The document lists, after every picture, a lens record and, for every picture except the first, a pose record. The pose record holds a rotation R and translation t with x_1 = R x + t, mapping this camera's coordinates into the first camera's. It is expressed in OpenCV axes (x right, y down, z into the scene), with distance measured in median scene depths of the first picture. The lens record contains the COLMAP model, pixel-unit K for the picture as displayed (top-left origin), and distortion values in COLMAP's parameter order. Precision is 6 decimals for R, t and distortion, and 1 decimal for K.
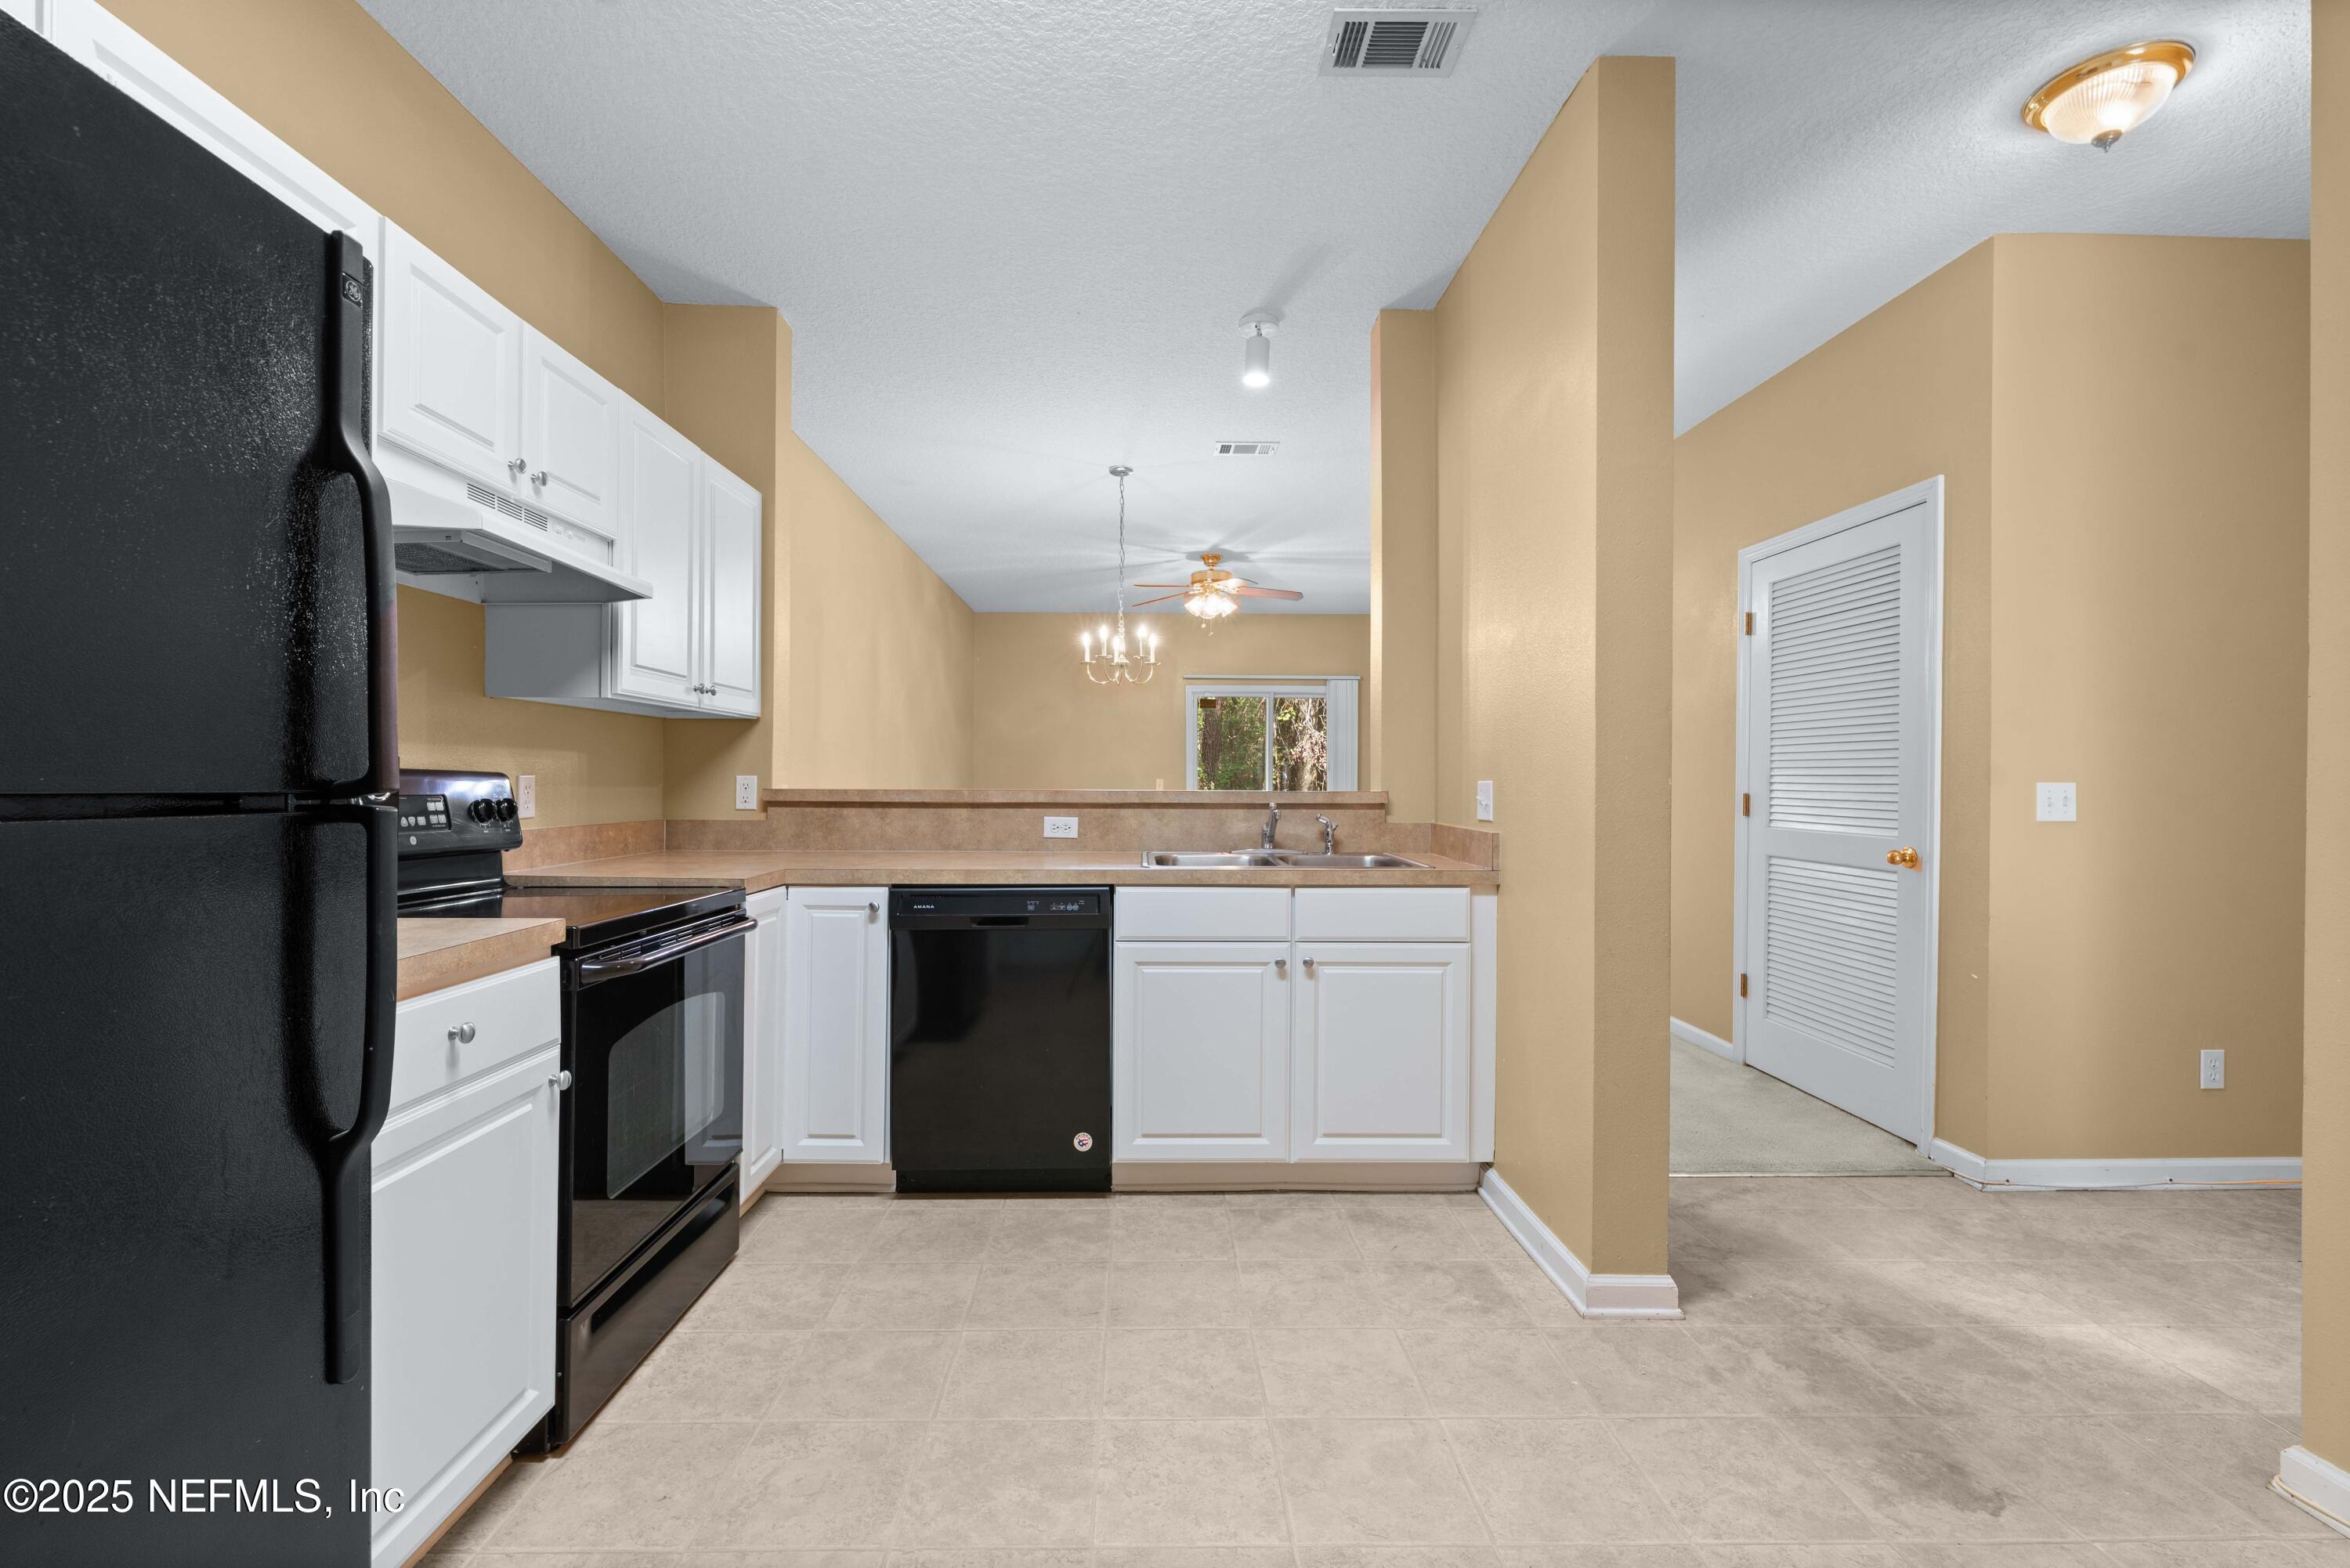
lens RADIAL K [[1007.1, 0, 1163.1], [0, 1007.1, 754.8], [0, 0, 1]] dist [-0.000824, -0.000042]
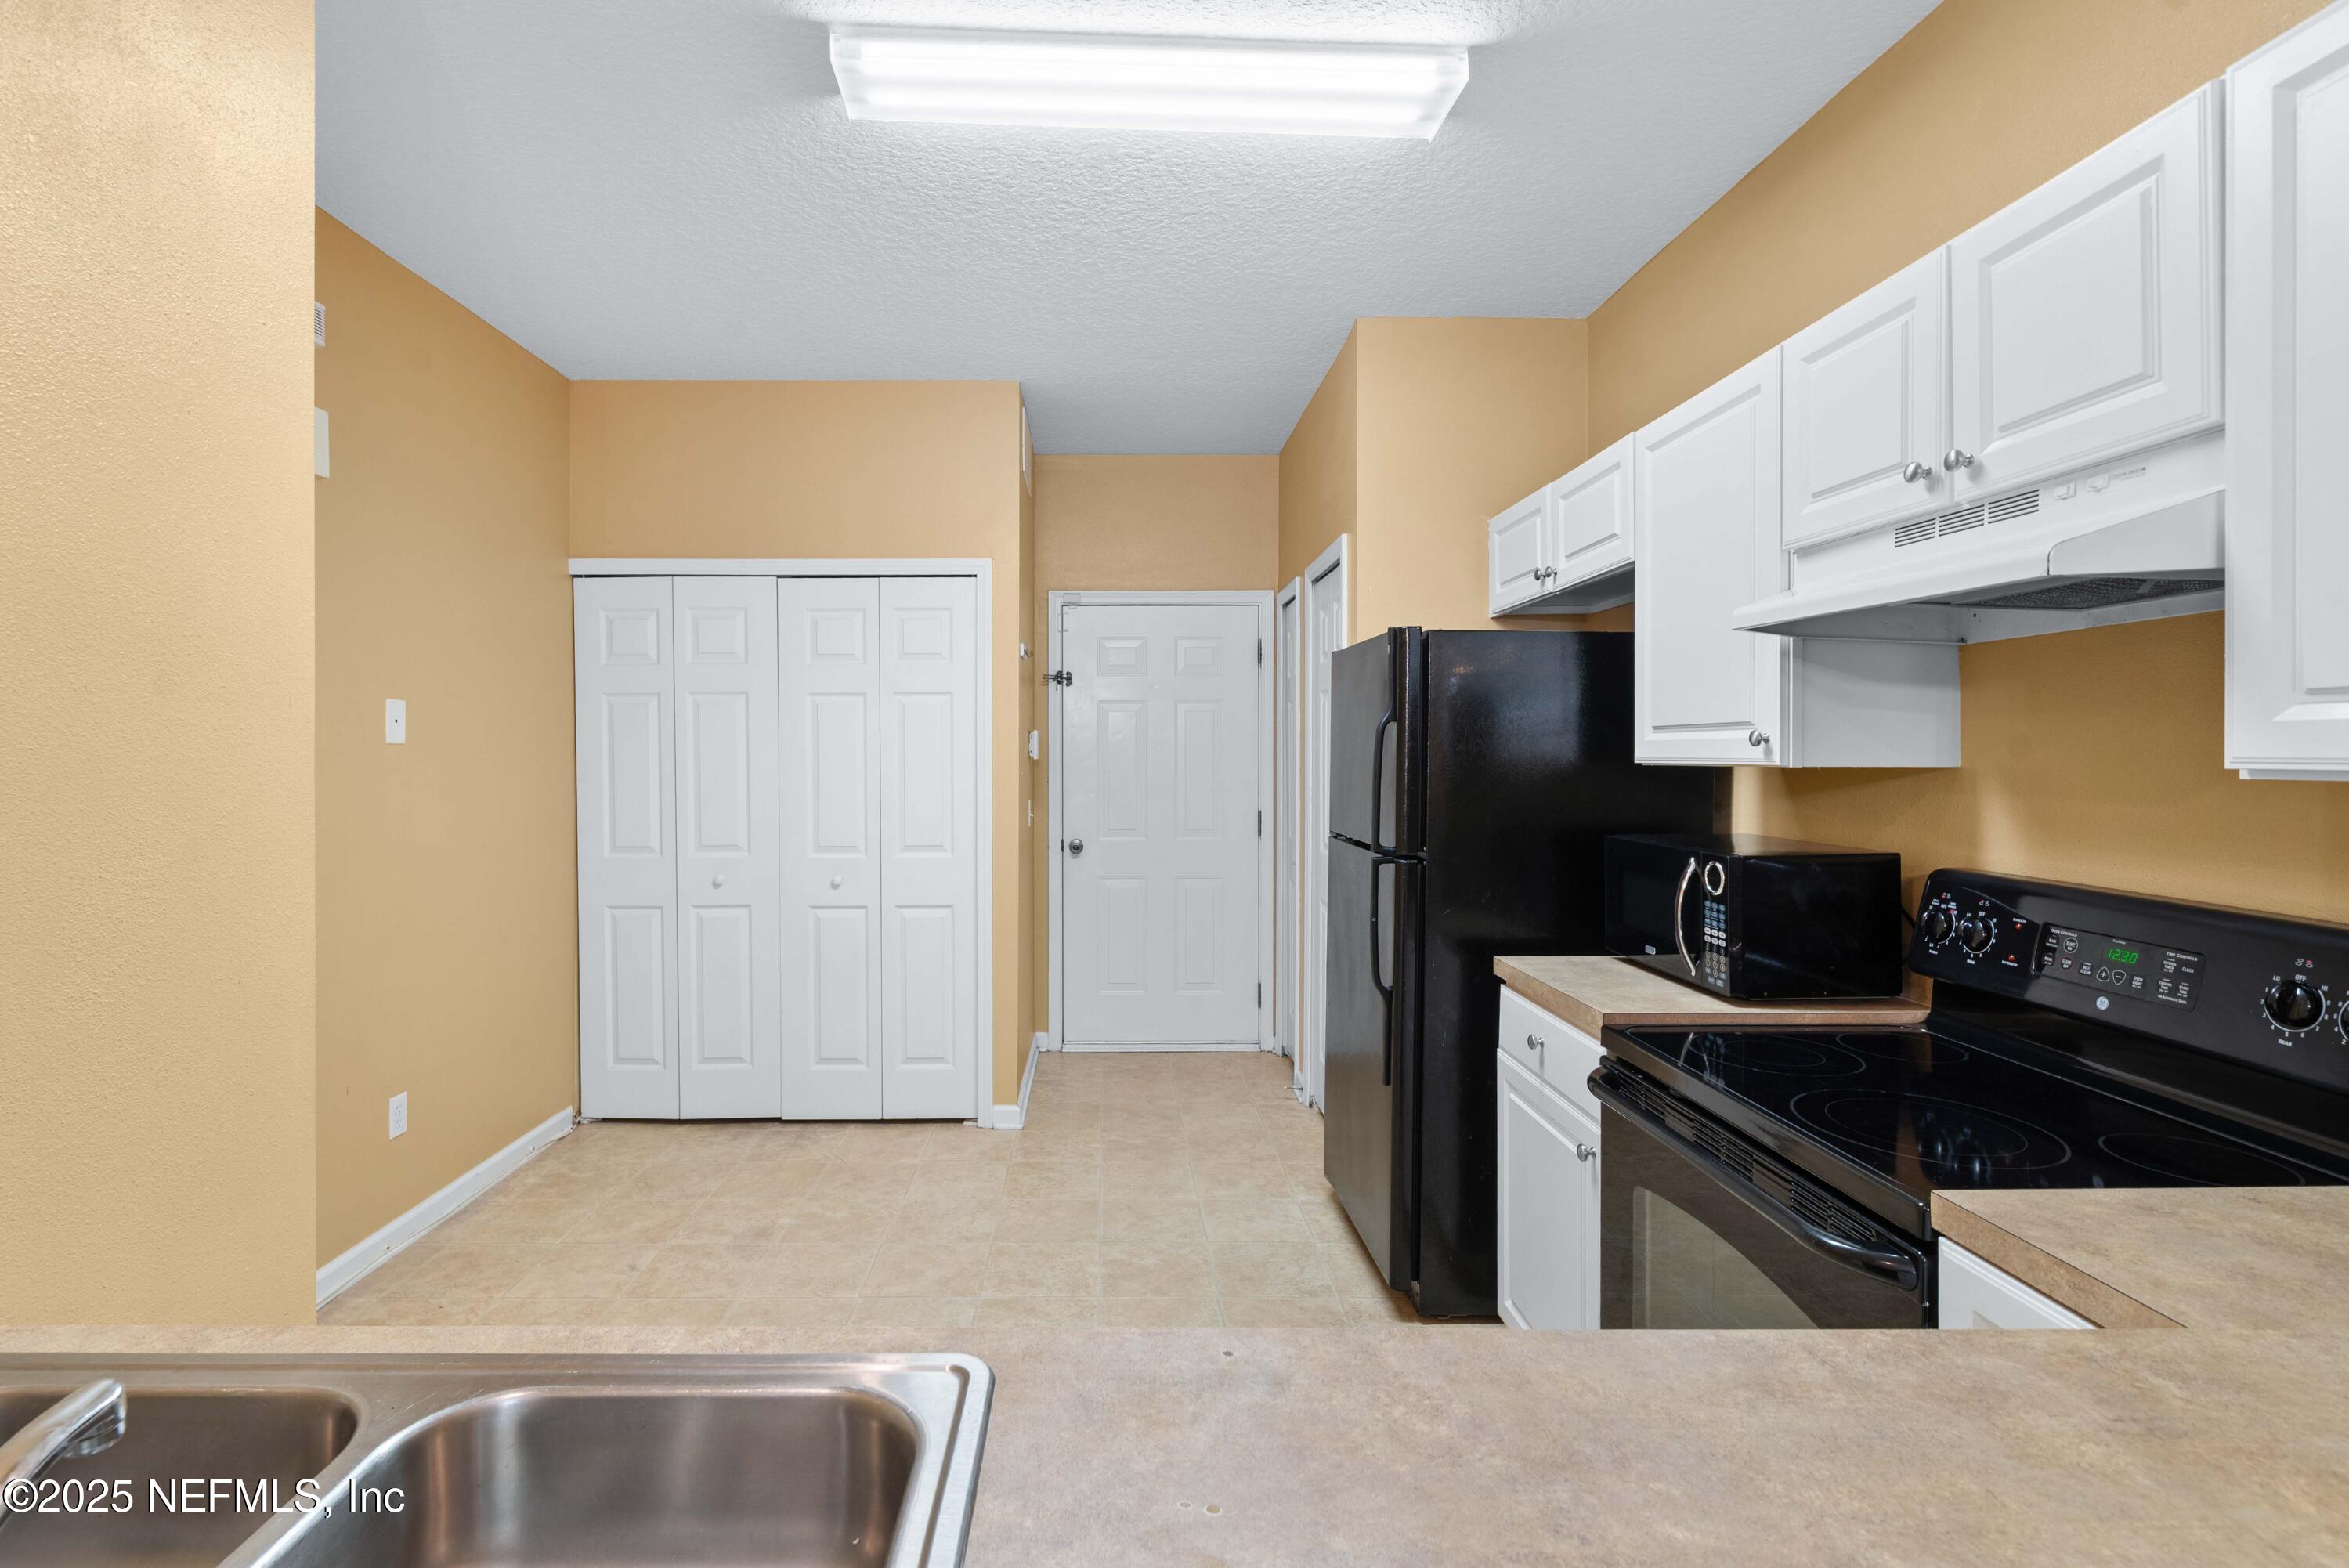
lens RADIAL K [[1006.7, 0, 1162.6], [0, 1006.7, 754.8], [0, 0, 1]] dist [-0.000824, -0.000042]
pose [[-0.999174, -0.010984, -0.039124, -0.086354], [-0.011047, 0.999938, 0.001393, -0.102461], [0.039106, 0.001824, -0.999233, 2.361621]]
